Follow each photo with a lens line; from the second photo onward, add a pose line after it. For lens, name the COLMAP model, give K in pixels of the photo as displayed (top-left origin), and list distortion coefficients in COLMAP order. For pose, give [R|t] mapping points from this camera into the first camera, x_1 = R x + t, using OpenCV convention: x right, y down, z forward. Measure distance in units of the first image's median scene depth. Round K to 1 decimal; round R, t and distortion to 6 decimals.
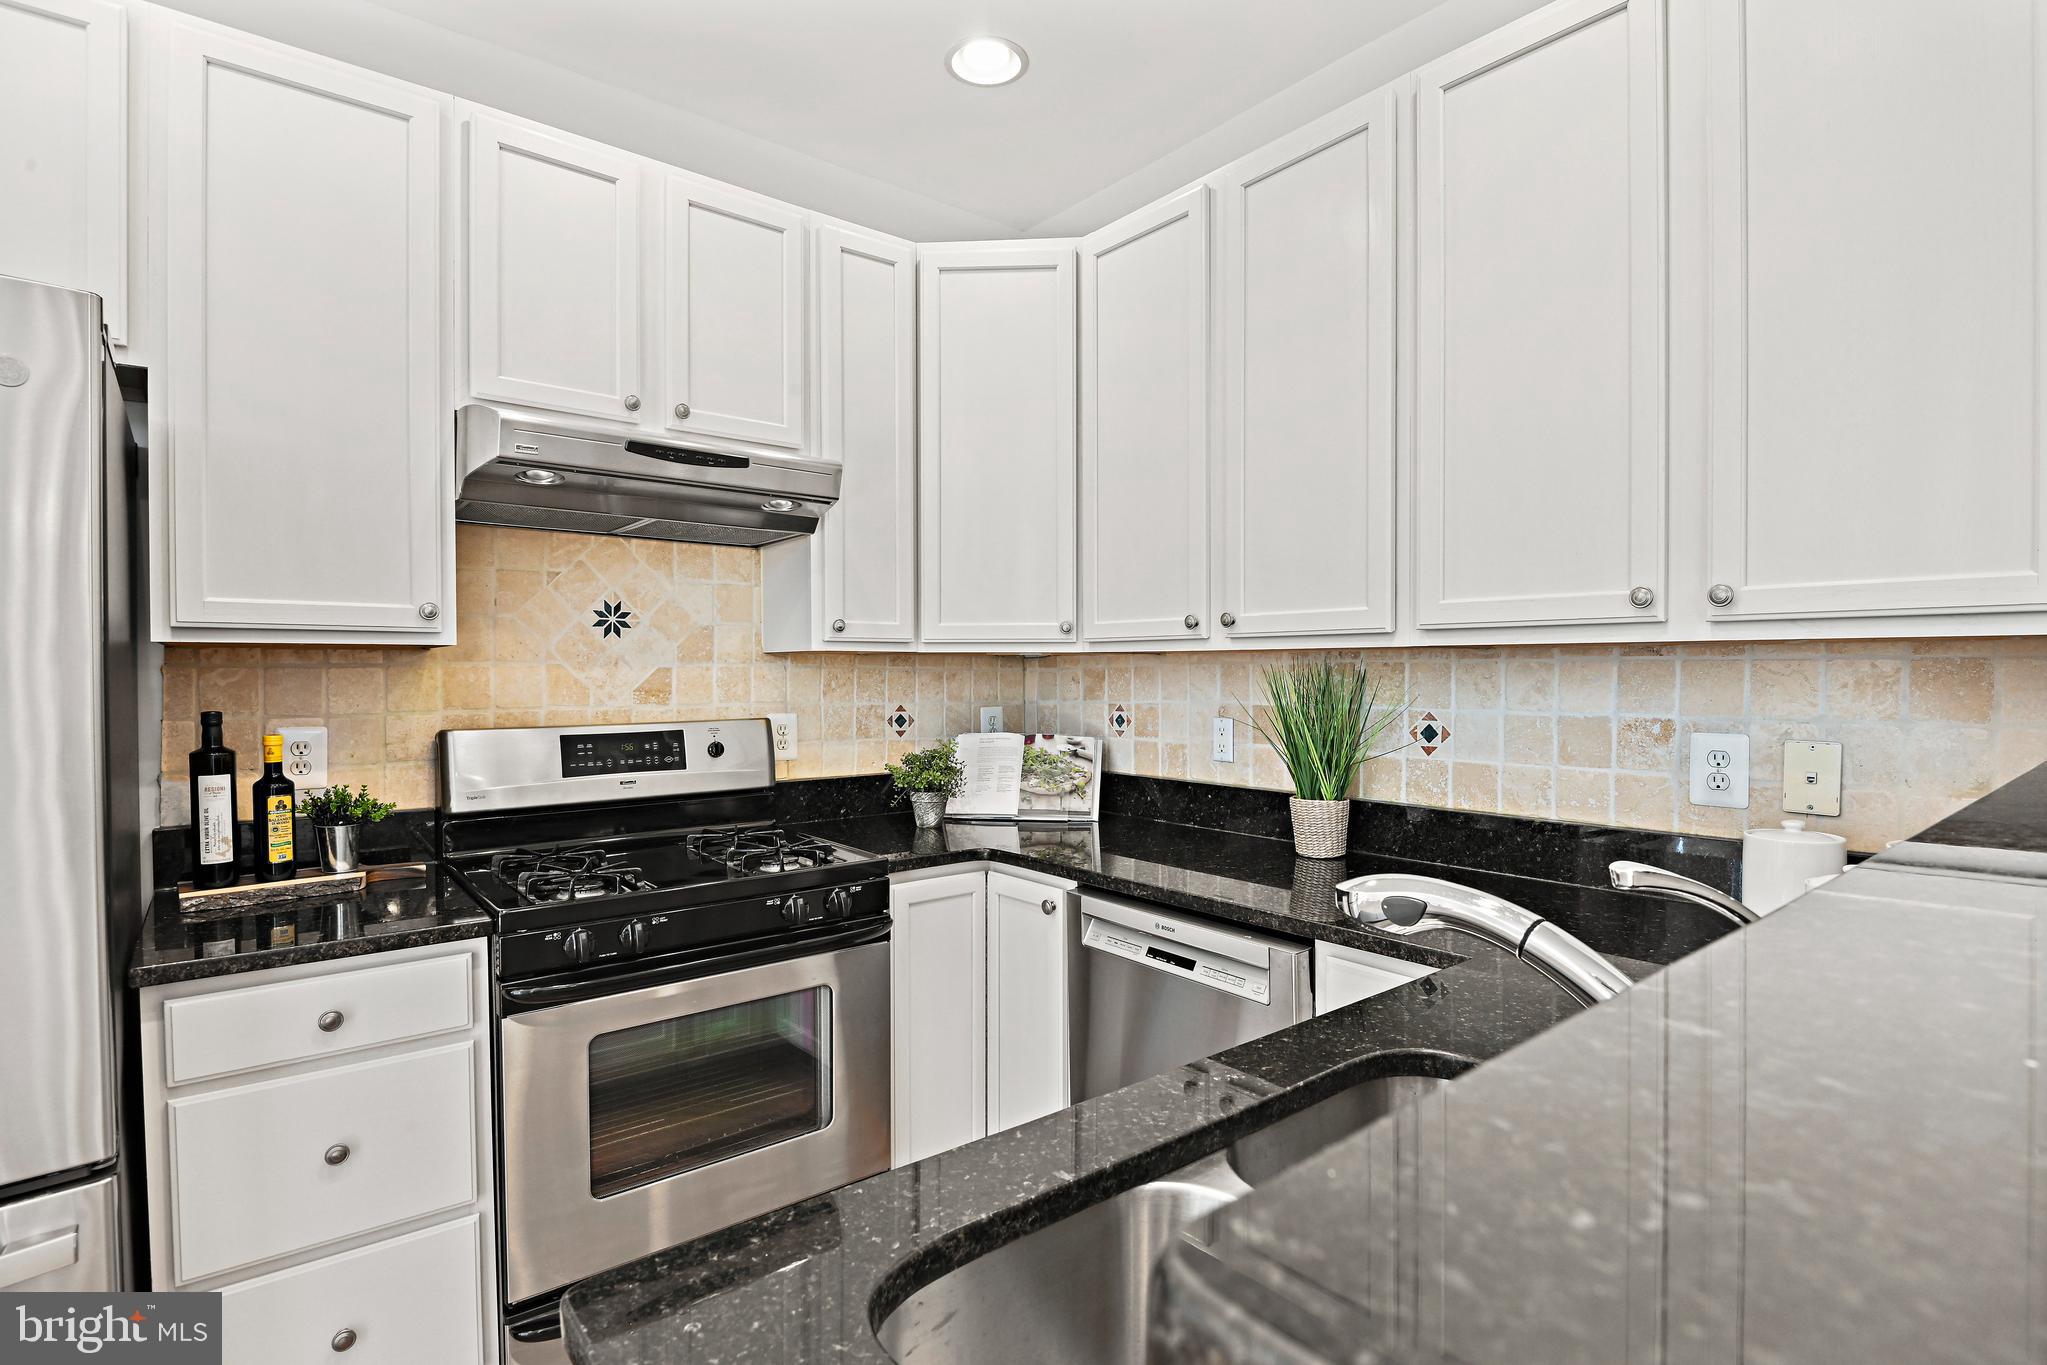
lens RADIAL K [[981.2, 0, 1019.3], [0, 981.2, 689.2], [0, 0, 1]] dist [-0.028282, 0.001598]
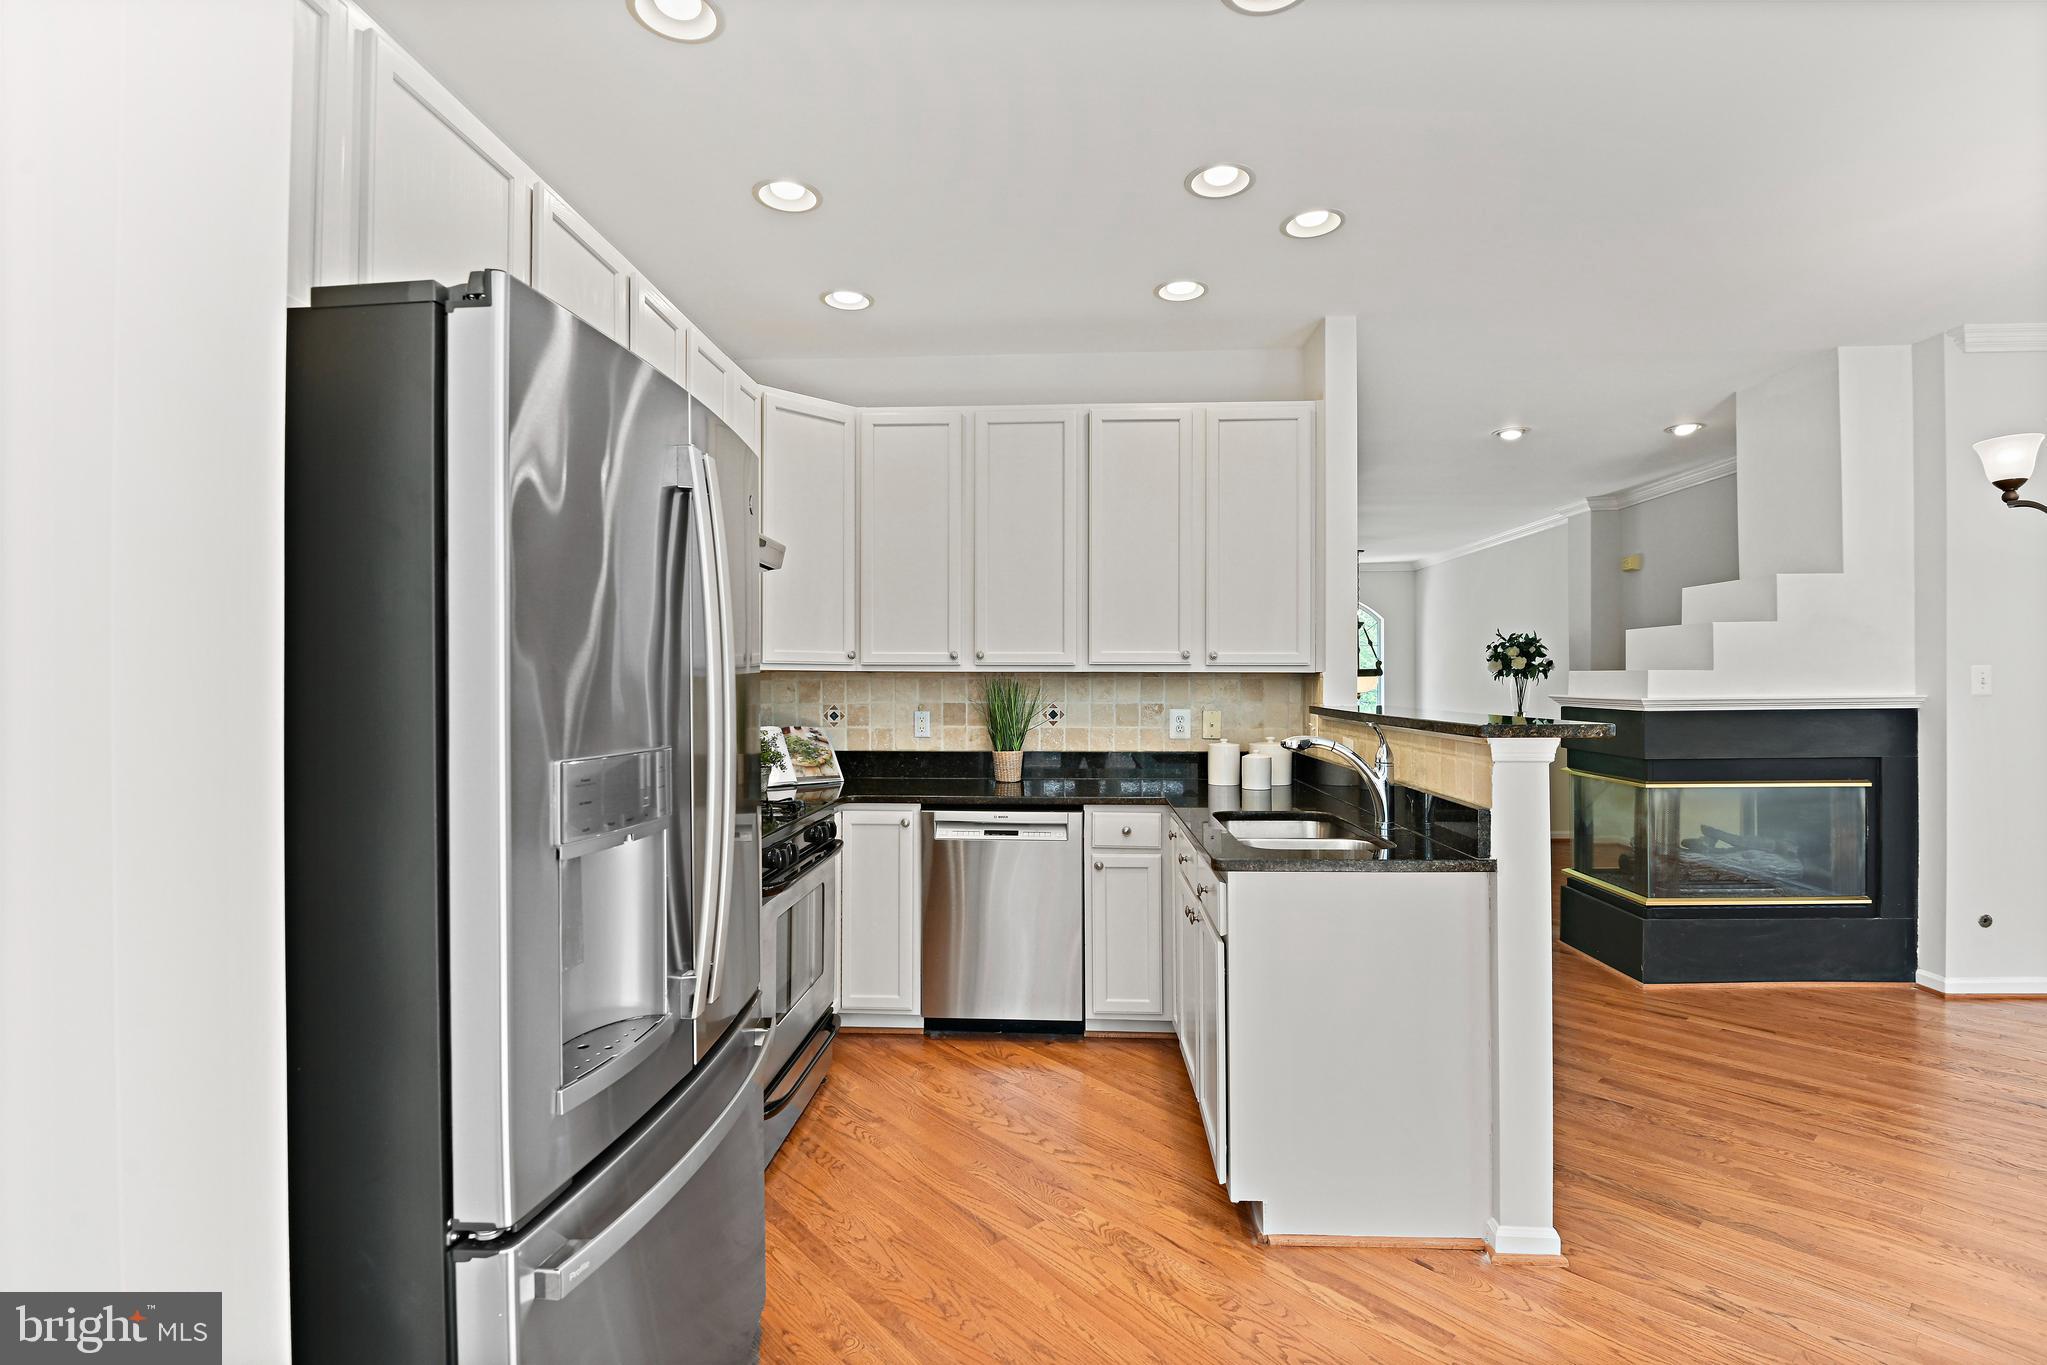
lens RADIAL K [[957.2, 0, 1029.4], [0, 957.2, 681.0], [0, 0, 1]] dist [-0.014467, -0.002250]
pose [[0.665337, 0.002933, 0.746538, -1.006295], [0.011087, 0.999843, -0.013809, 0.002710], [-0.746461, 0.017465, 0.665200, -0.248651]]
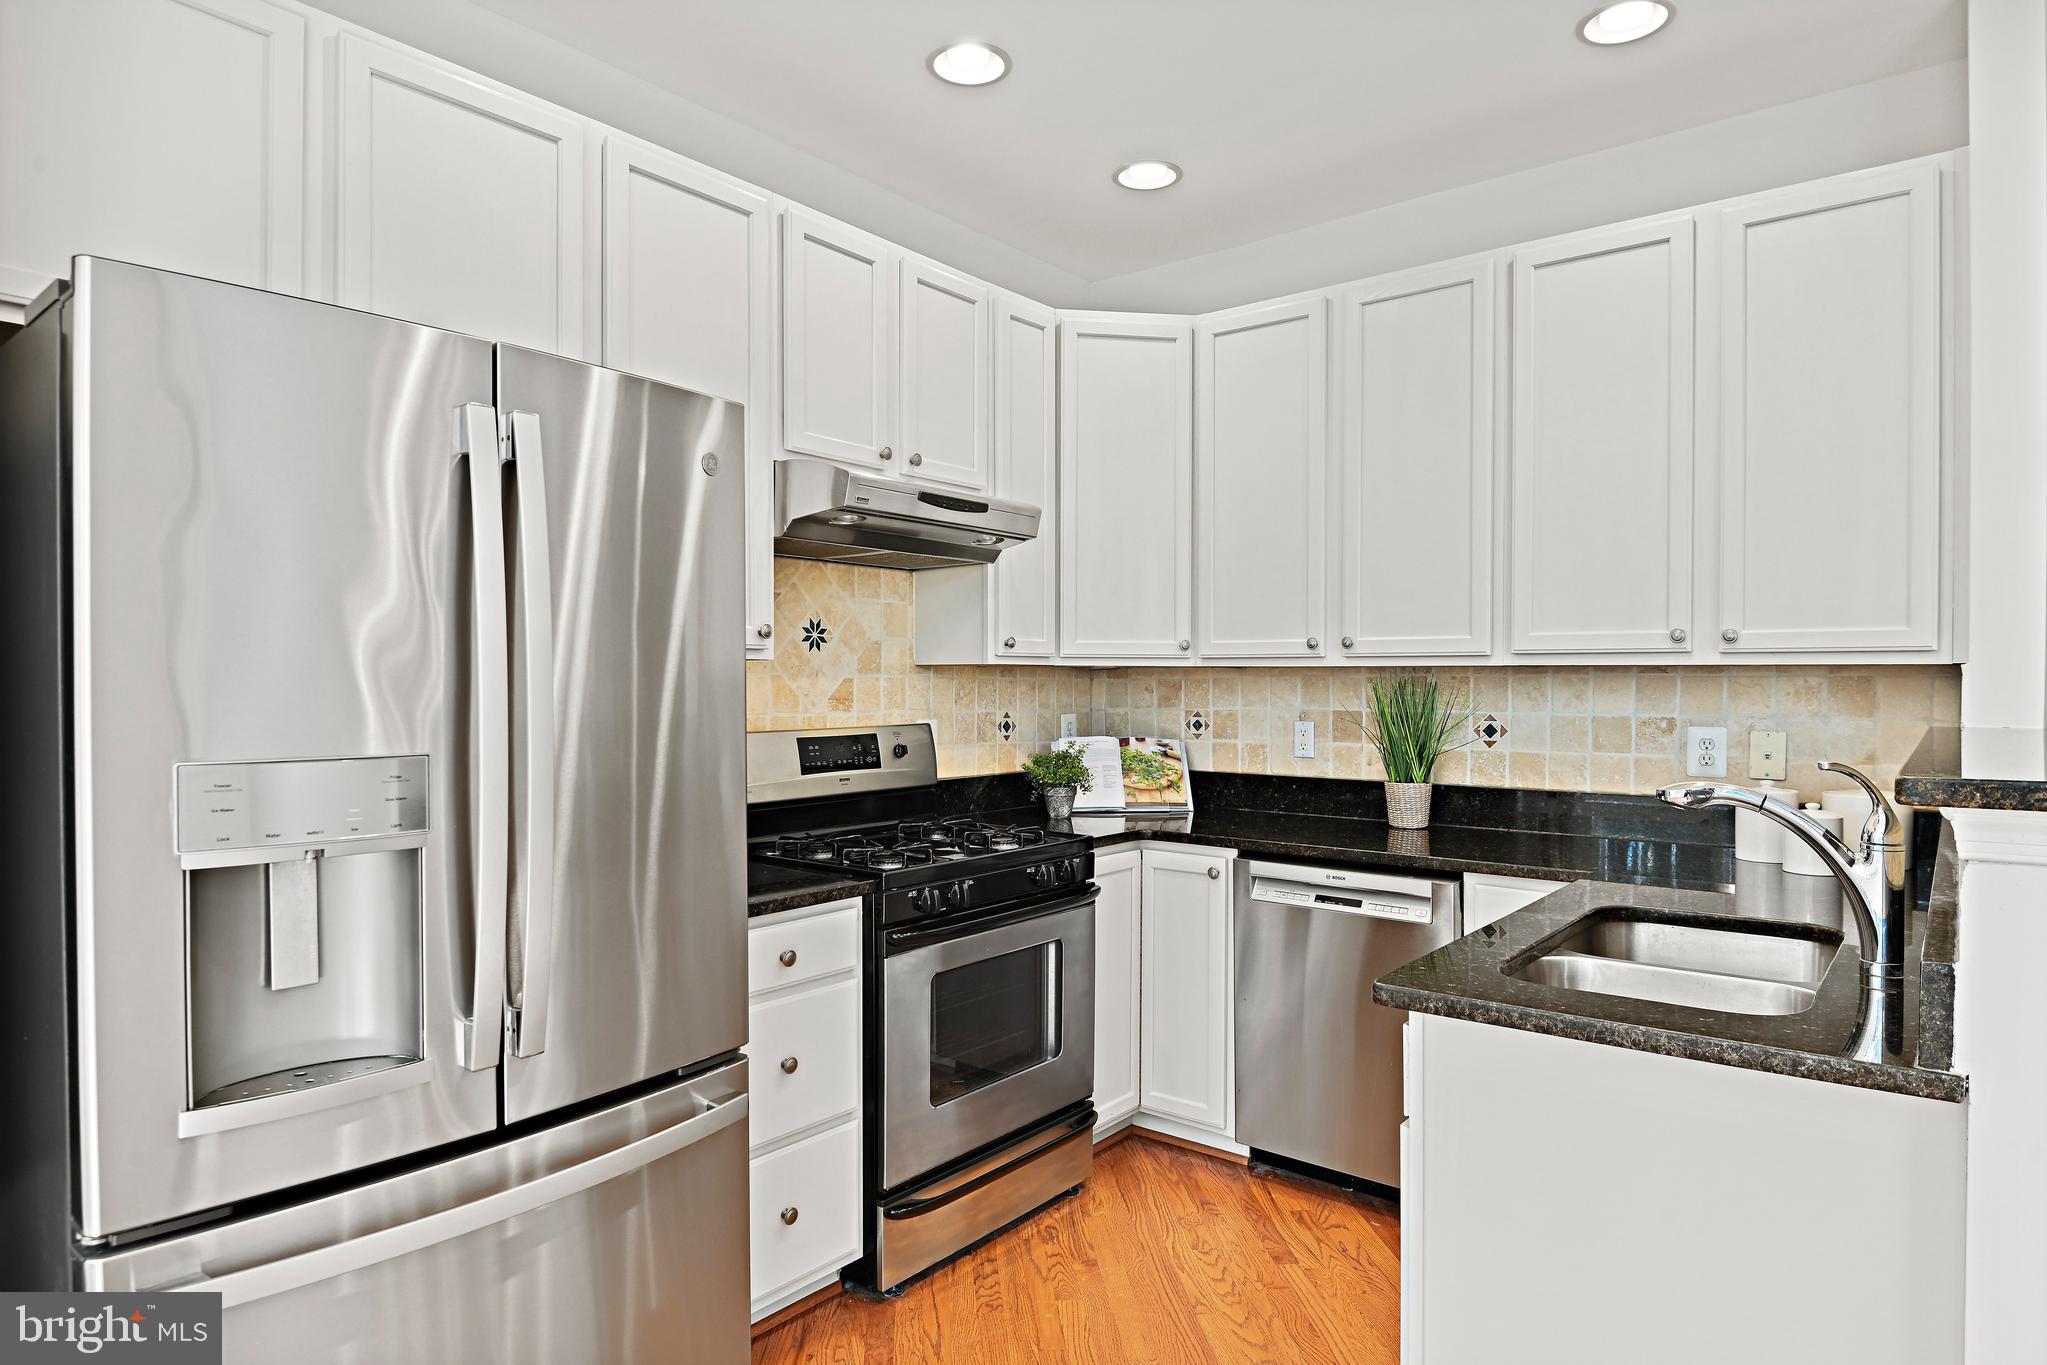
lens RADIAL K [[1182.3, 0, 1018.5], [0, 1182.3, 694.1], [0, 0, 1]] dist [-0.004567, -0.008650]
pose [[0.977775, 0.000192, 0.209655, -0.499401], [0.000842, 0.999988, -0.004844, 0.002913], [-0.209654, 0.004913, 0.977763, -0.392360]]
